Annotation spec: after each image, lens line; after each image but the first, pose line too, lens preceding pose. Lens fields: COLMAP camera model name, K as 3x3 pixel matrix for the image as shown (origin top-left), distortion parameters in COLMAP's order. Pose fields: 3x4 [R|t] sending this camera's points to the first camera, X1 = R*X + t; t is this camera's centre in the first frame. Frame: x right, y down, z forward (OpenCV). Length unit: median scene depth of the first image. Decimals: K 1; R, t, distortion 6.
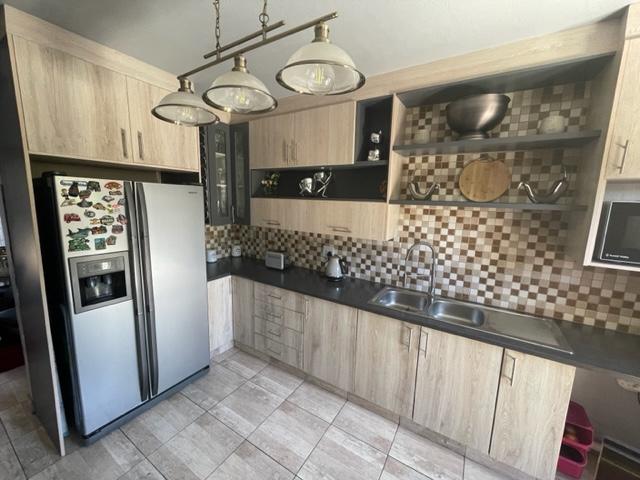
lens RADIAL K [[257.1, 0, 320.0], [0, 257.1, 240.1], [0, 0, 1]] dist [-0.001978, 0.000336]
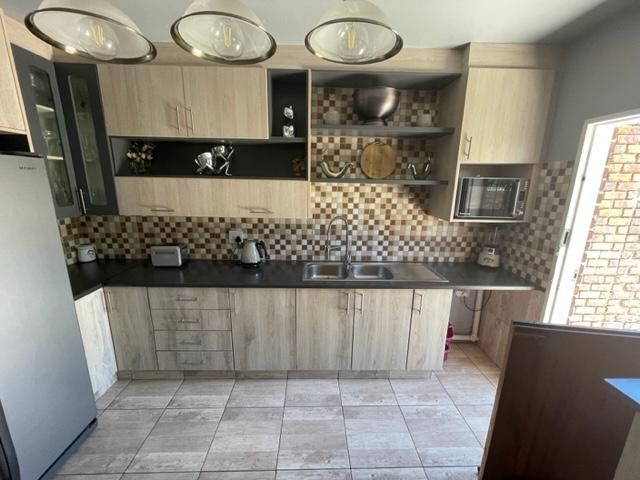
lens RADIAL K [[257.1, 0, 318.8], [0, 257.1, 240.0], [0, 0, 1]] dist [-0.001978, 0.000336]
pose [[0.835571, -0.134784, 0.532593, -0.268815], [0.092730, 0.990130, 0.105091, -0.015676], [-0.541501, -0.038424, 0.839822, 0.107365]]
